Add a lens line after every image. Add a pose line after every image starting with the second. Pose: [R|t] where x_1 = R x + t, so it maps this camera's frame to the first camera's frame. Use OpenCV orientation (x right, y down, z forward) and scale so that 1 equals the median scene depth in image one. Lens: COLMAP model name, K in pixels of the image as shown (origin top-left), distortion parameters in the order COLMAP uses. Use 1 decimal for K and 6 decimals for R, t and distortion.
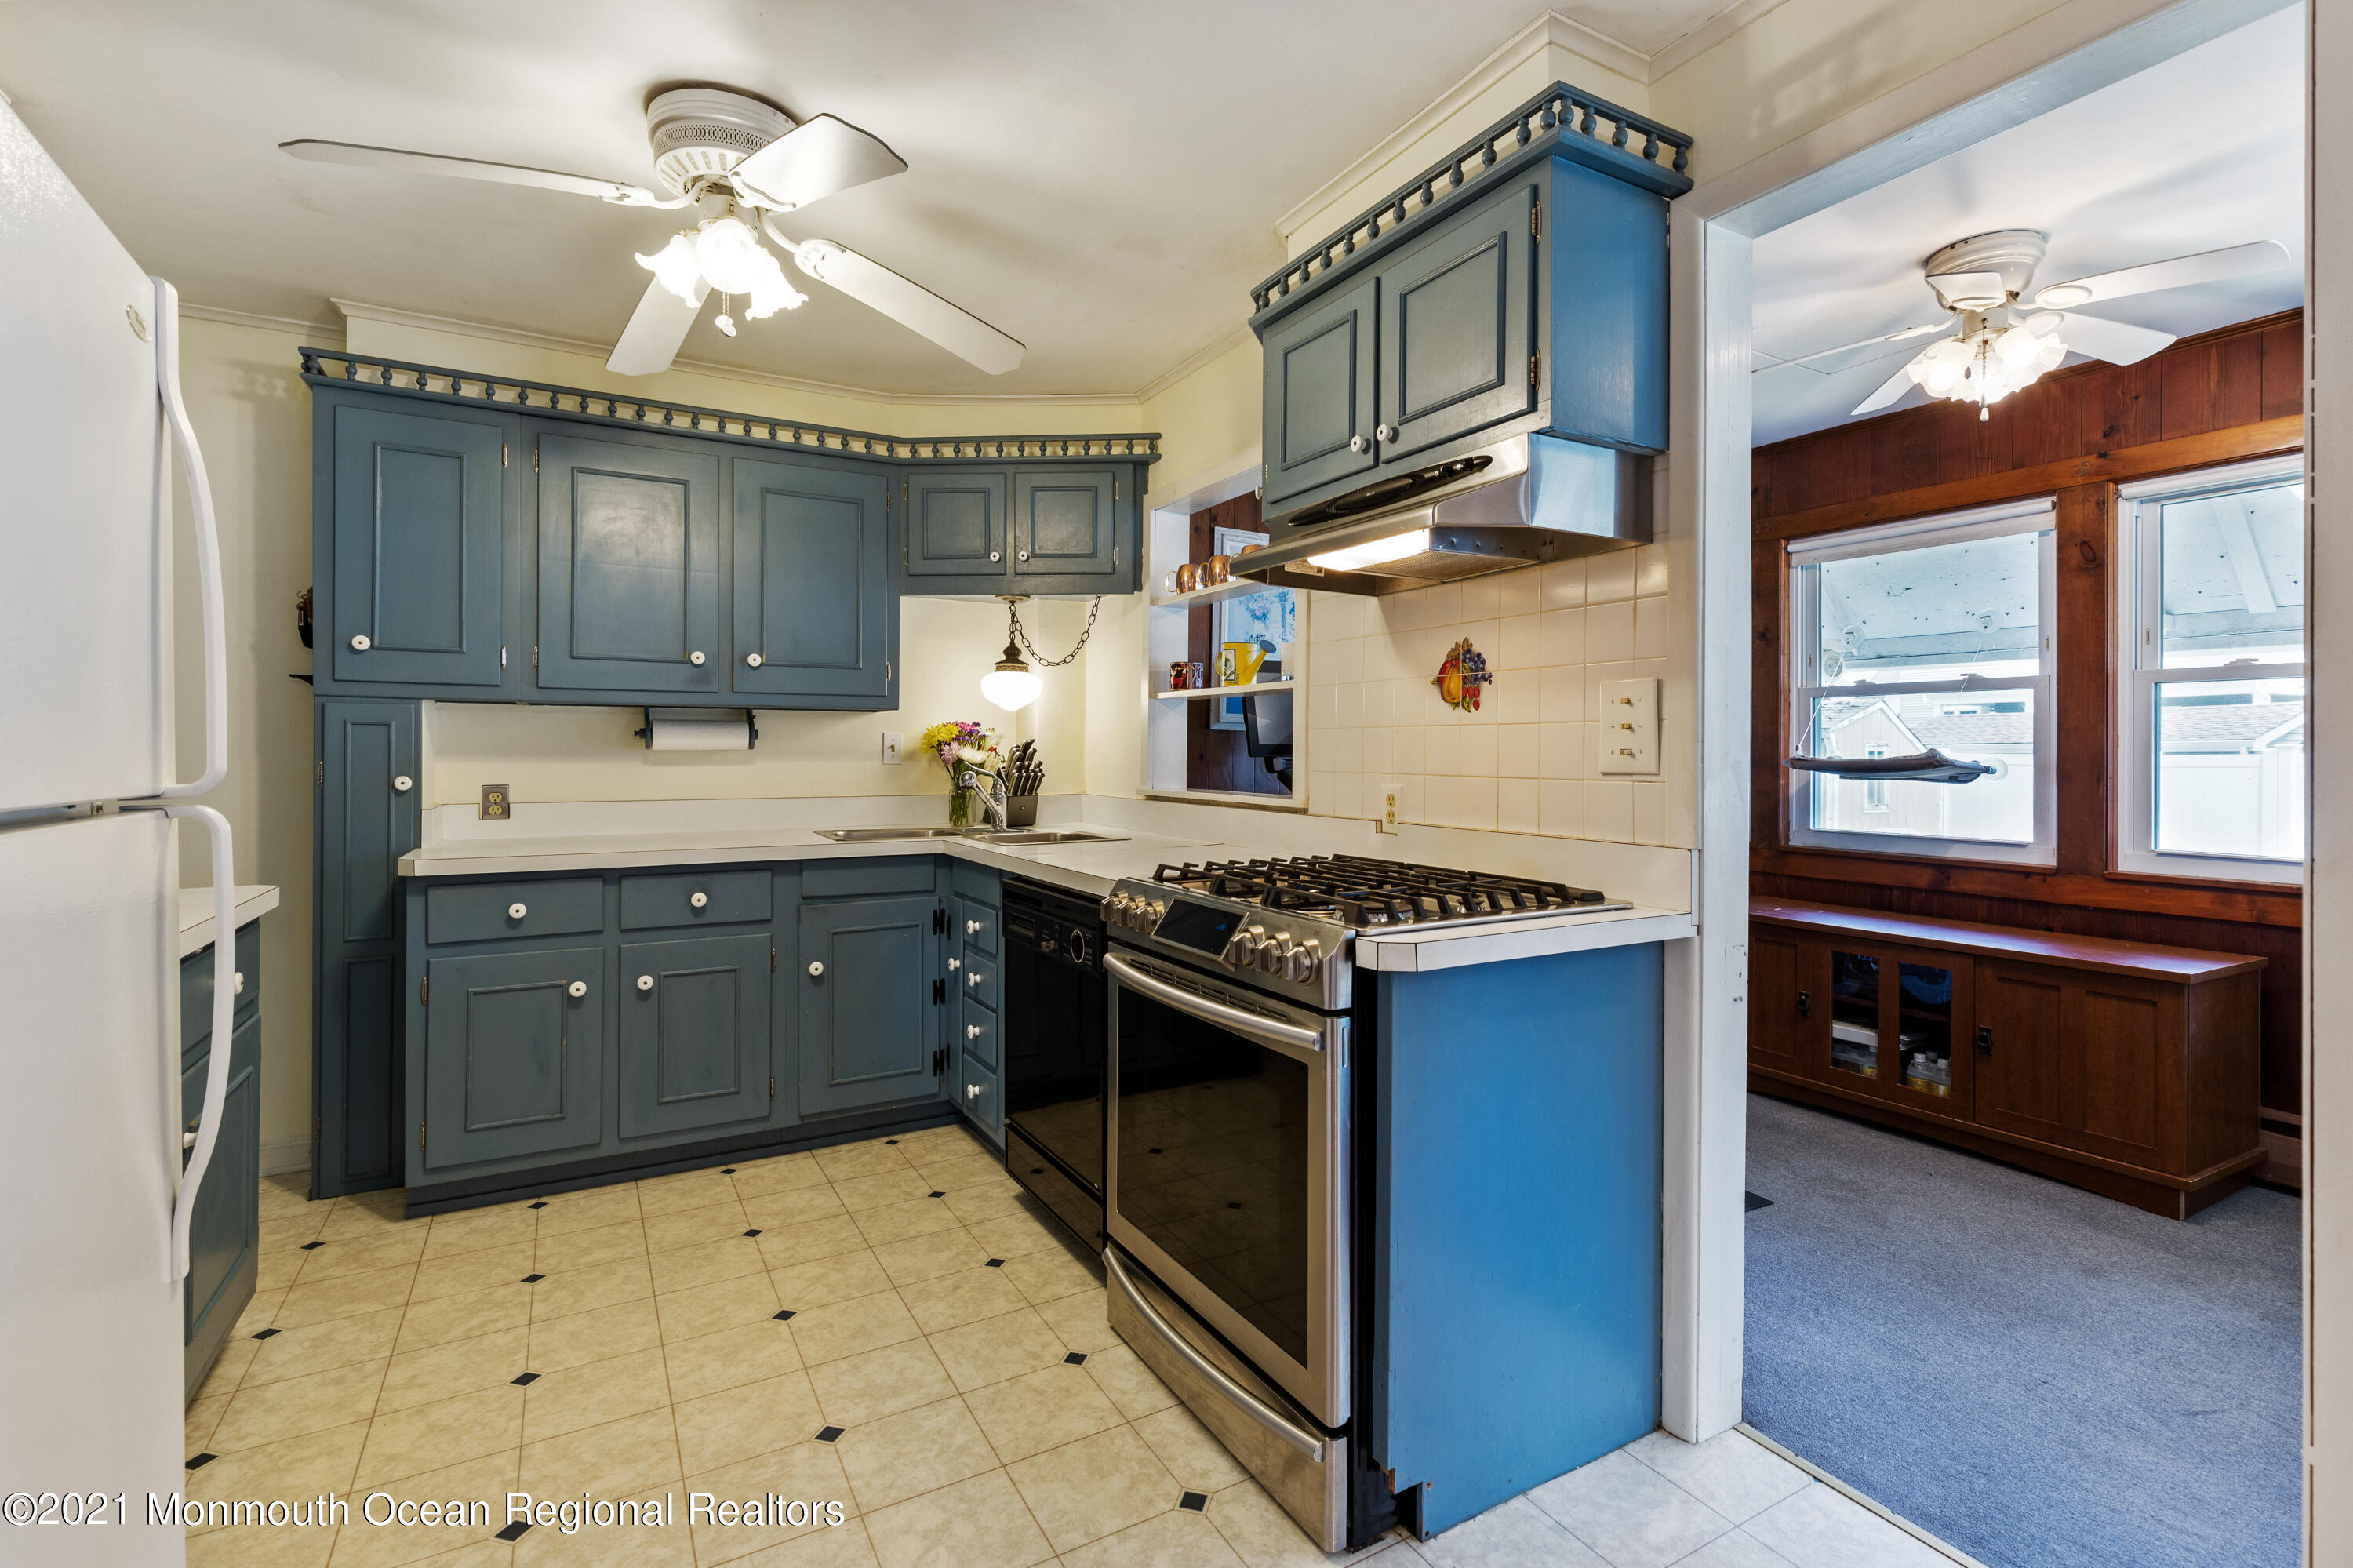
lens RADIAL K [[1077.7, 0, 1203.8], [0, 1077.7, 748.1], [0, 0, 1]] dist [0.004190, 0.000565]
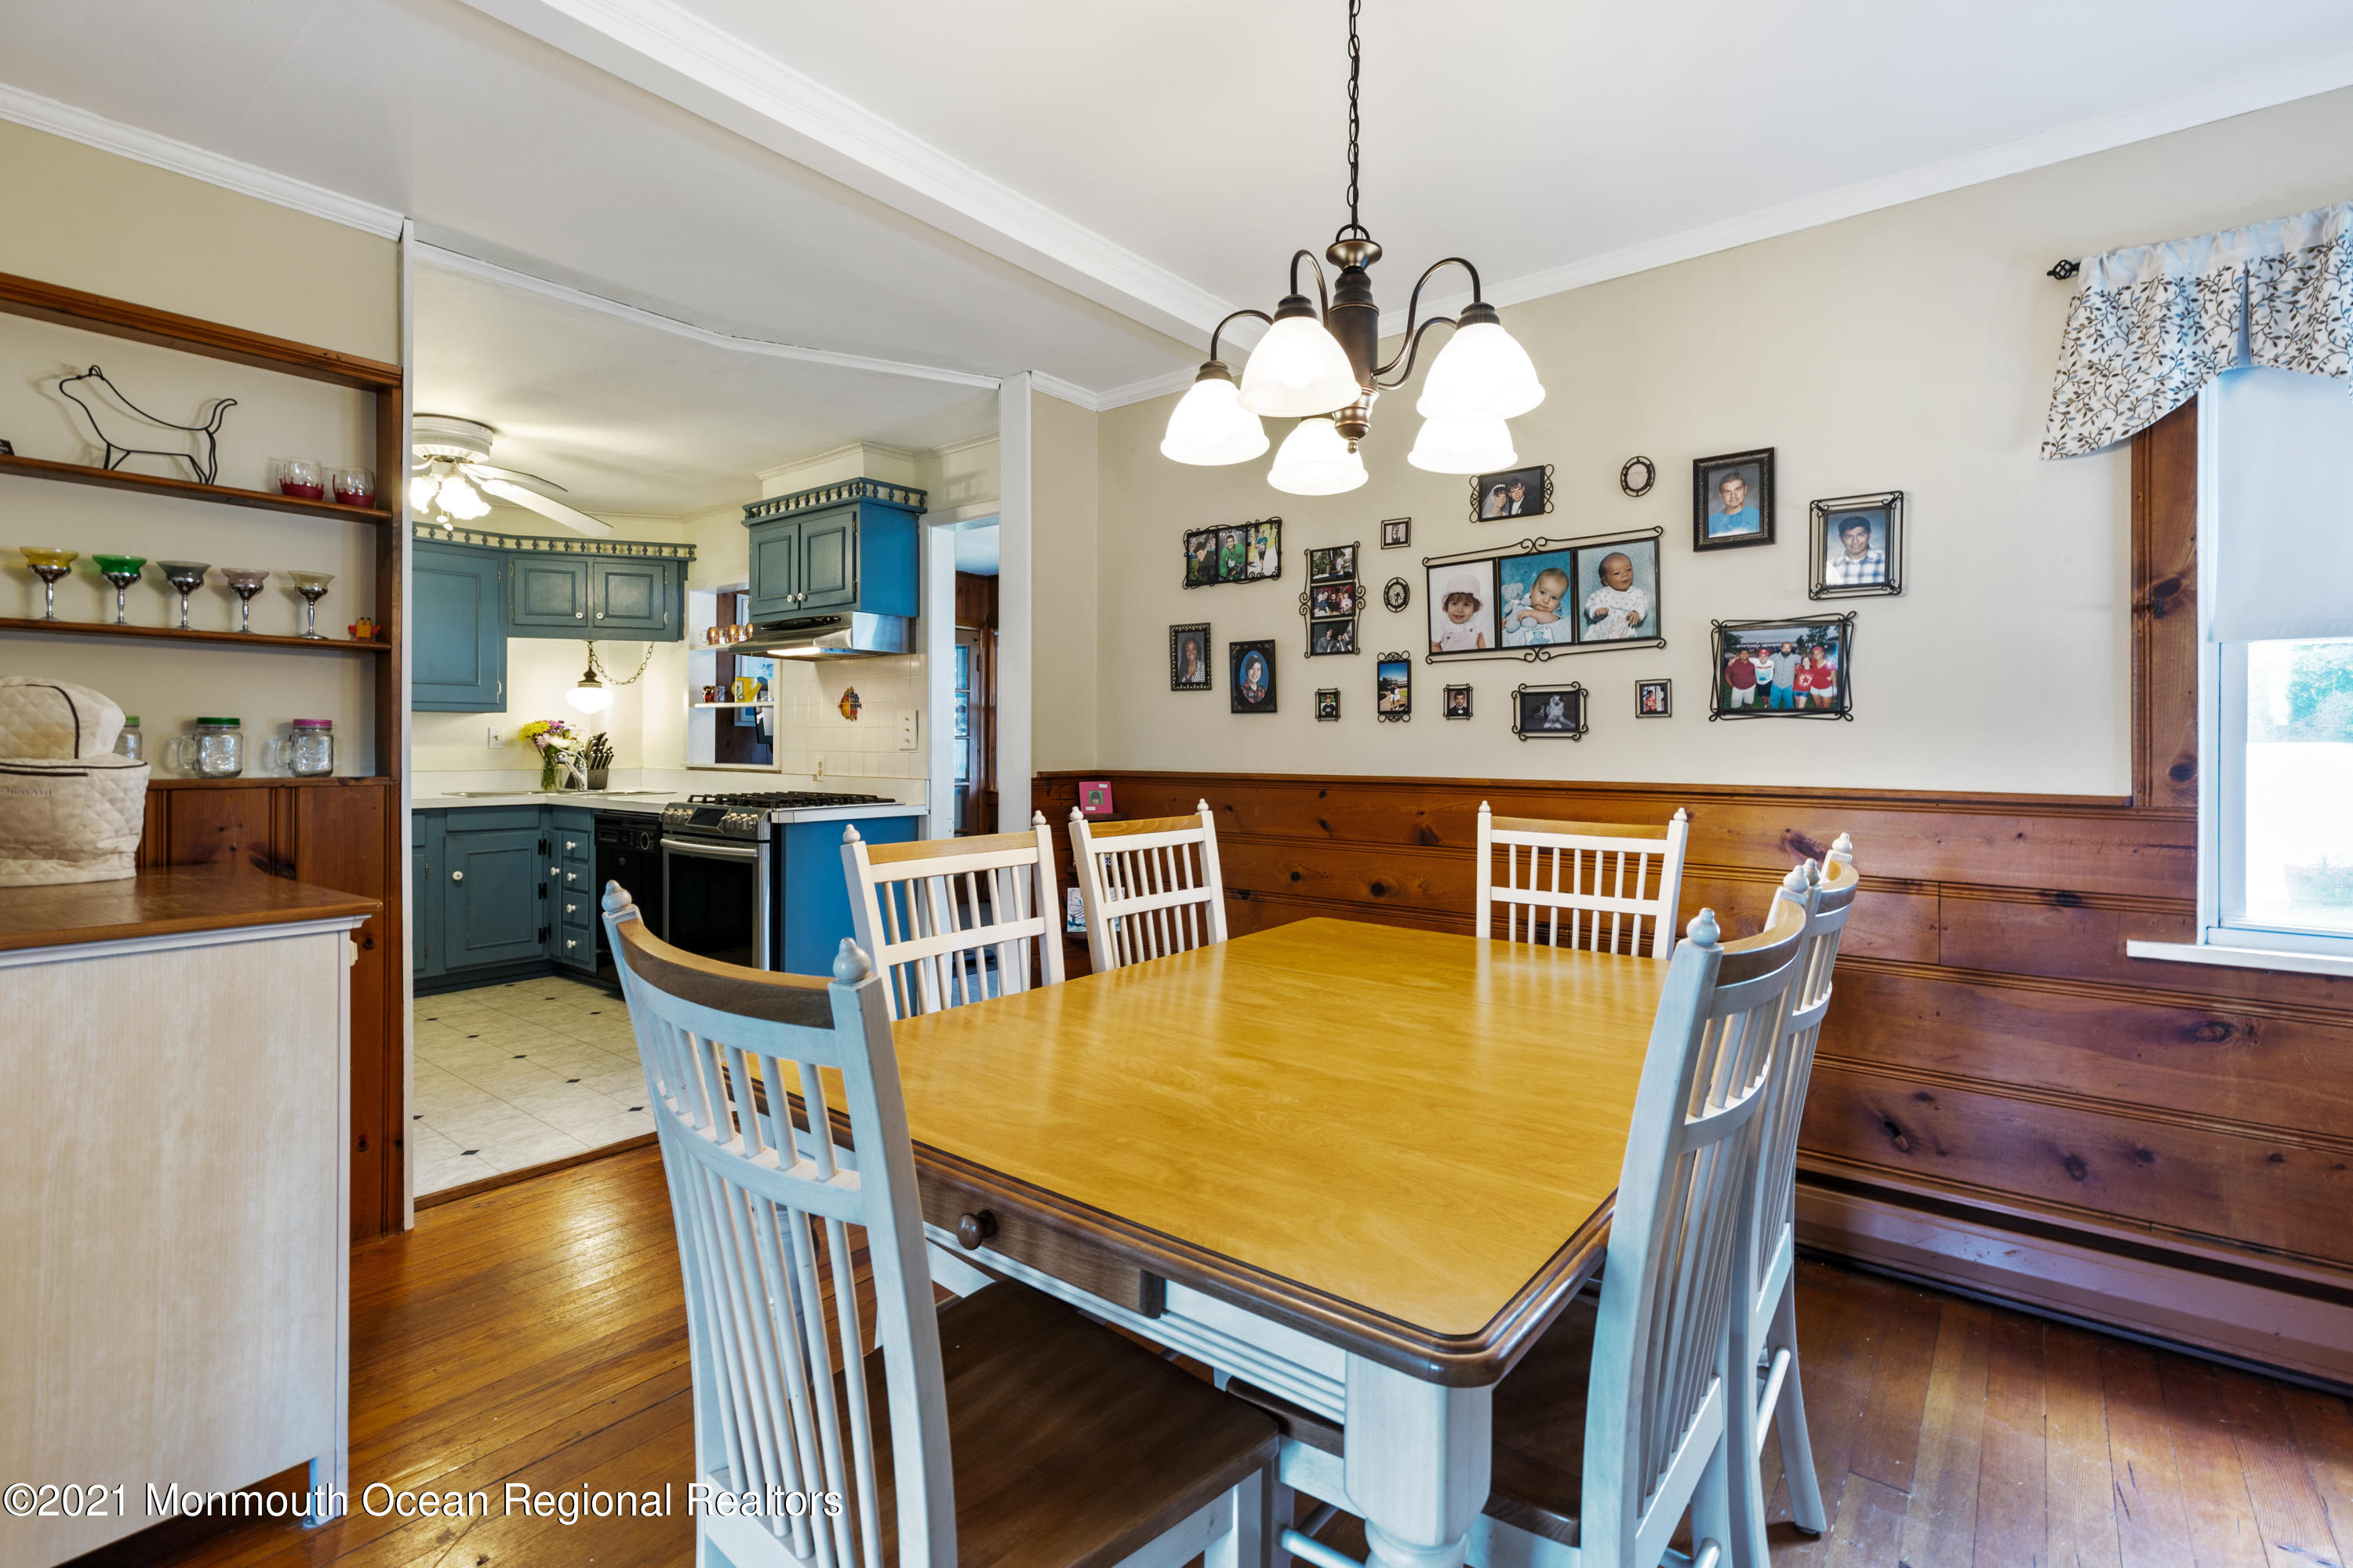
lens RADIAL K [[1077.7, 0, 1203.8], [0, 1077.7, 748.1], [0, 0, 1]] dist [0.004190, 0.000565]
pose [[0.927467, -0.001648, 0.373902, 0.071403], [-0.001794, 0.999959, 0.008857, -0.000732], [-0.373901, -0.008886, 0.927426, -0.933476]]
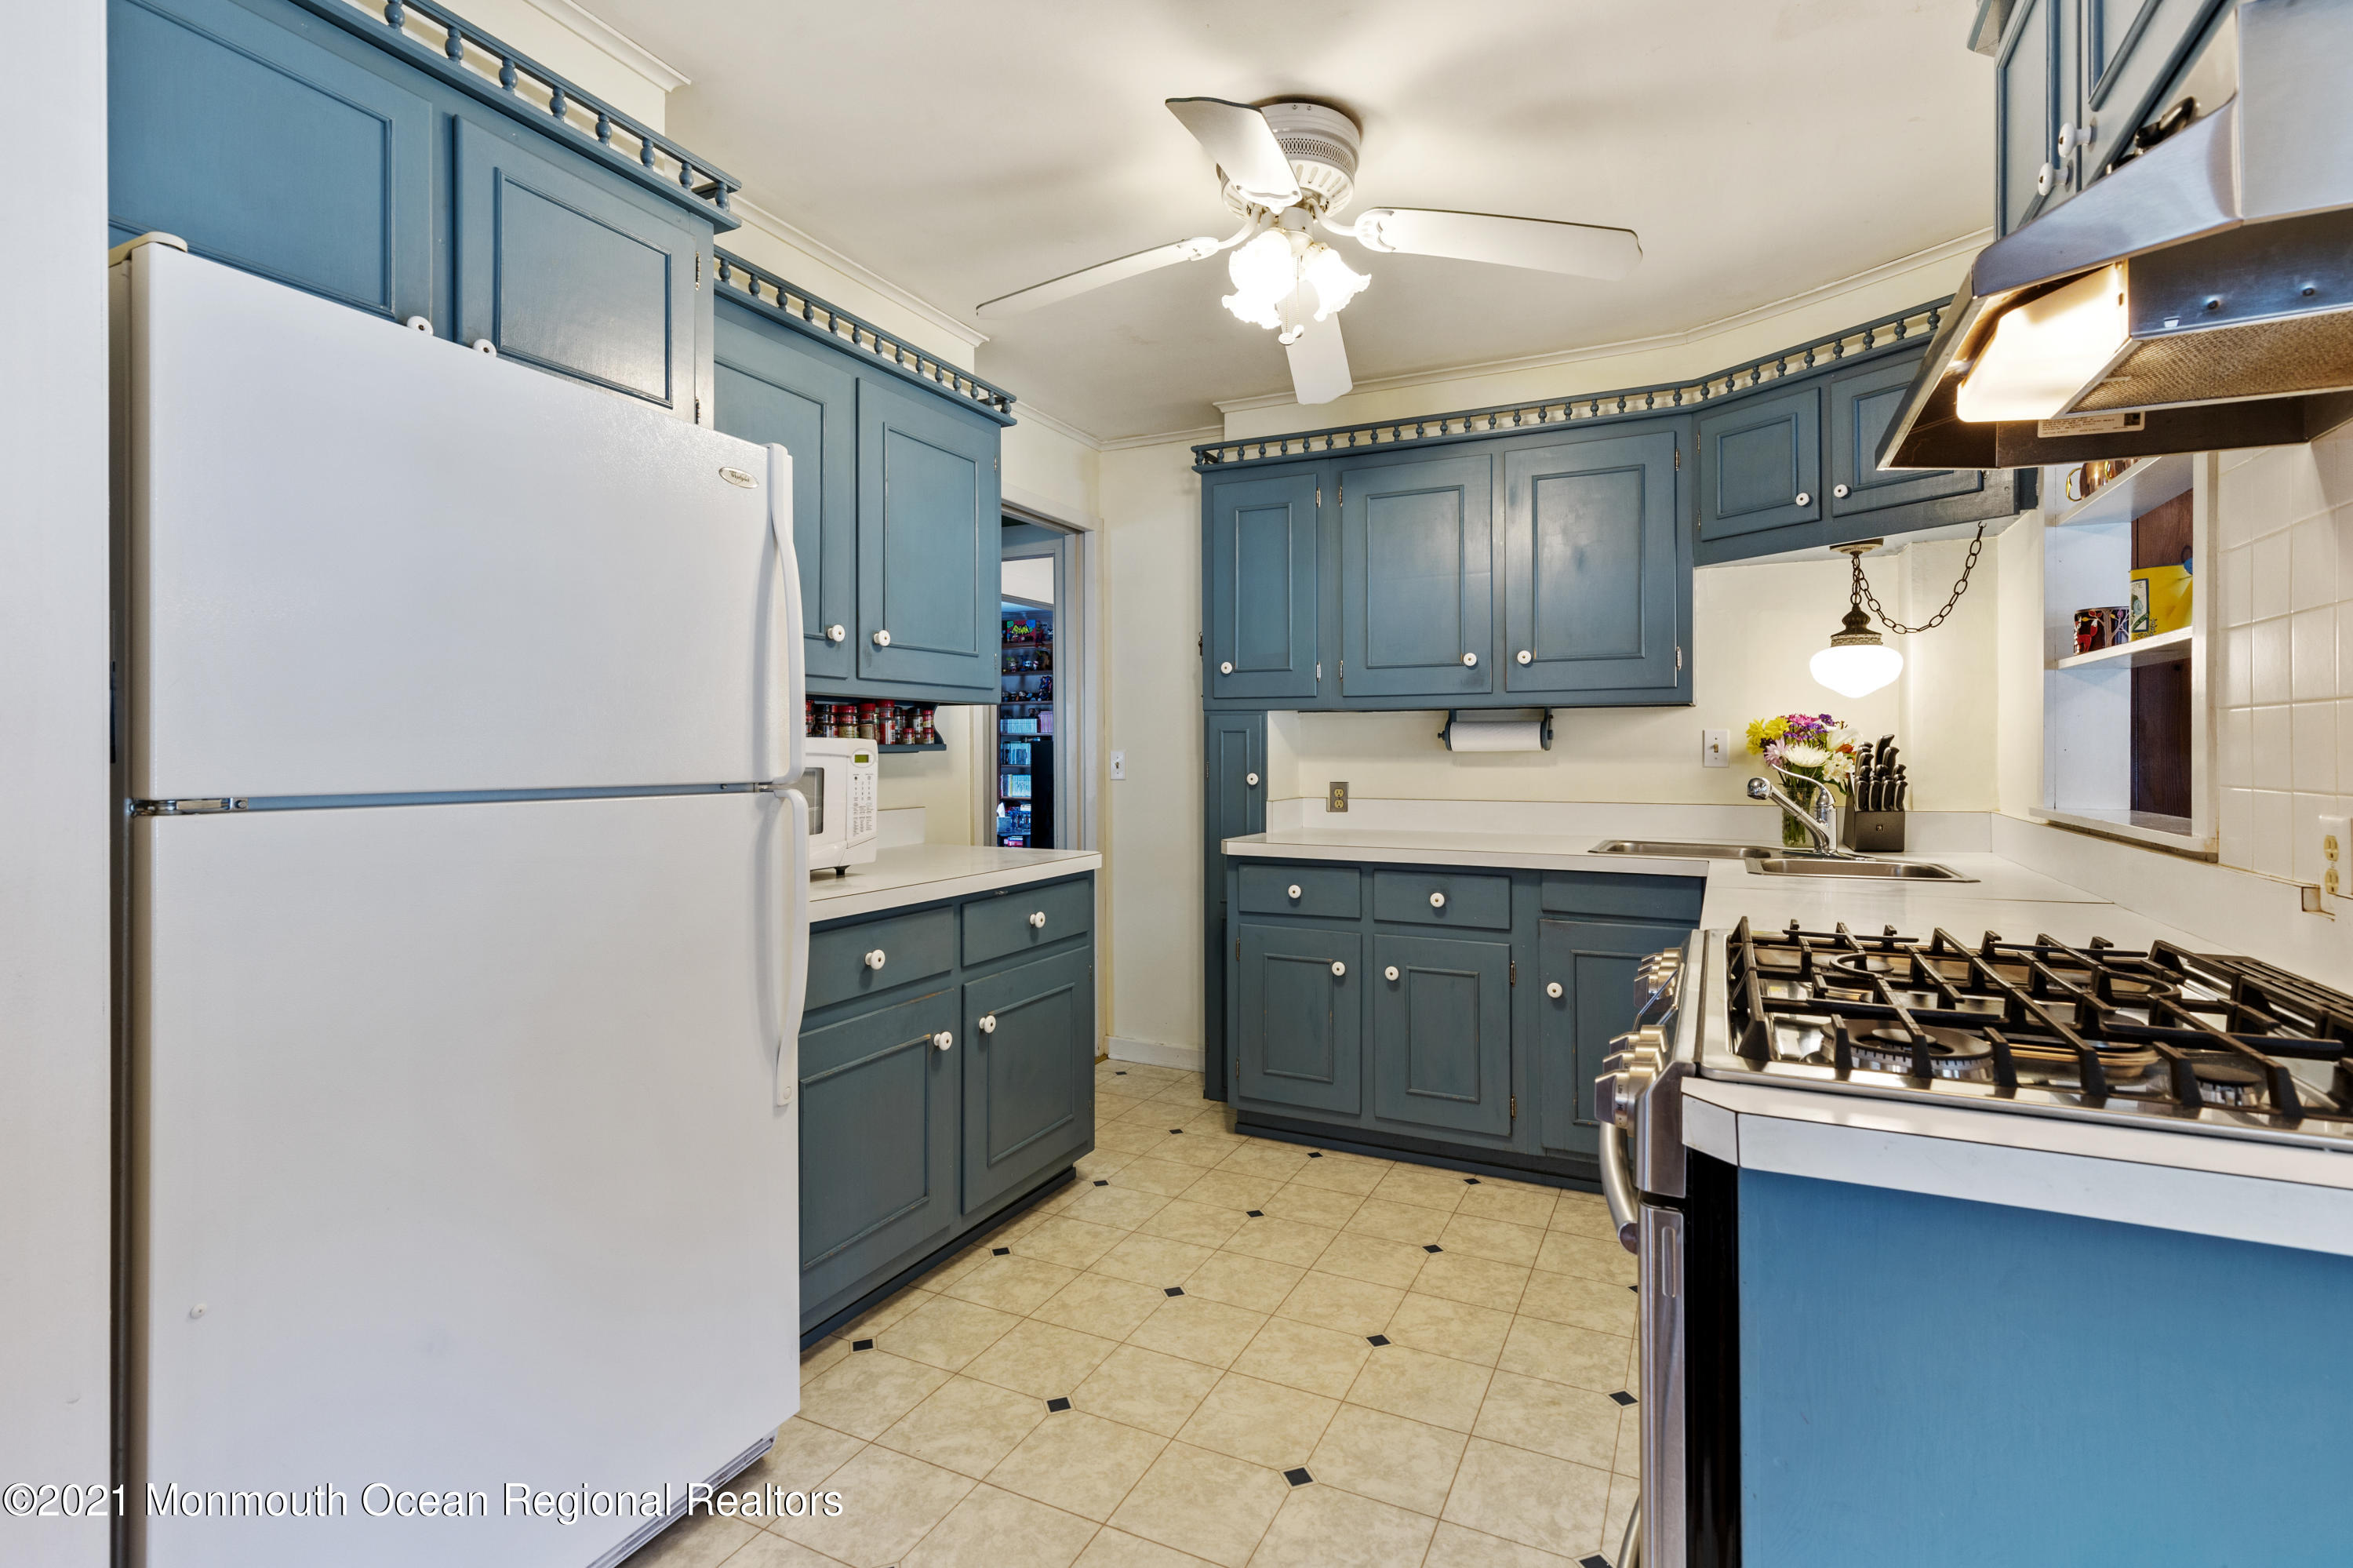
lens RADIAL K [[1091.0, 0, 1206.0], [0, 1091.0, 740.7], [0, 0, 1]] dist [0.002414, -0.000427]
pose [[0.565009, -0.011910, -0.824998, 0.245669], [0.005280, 0.999928, -0.010820, 0.001916], [0.825068, 0.001757, 0.565031, 0.241320]]
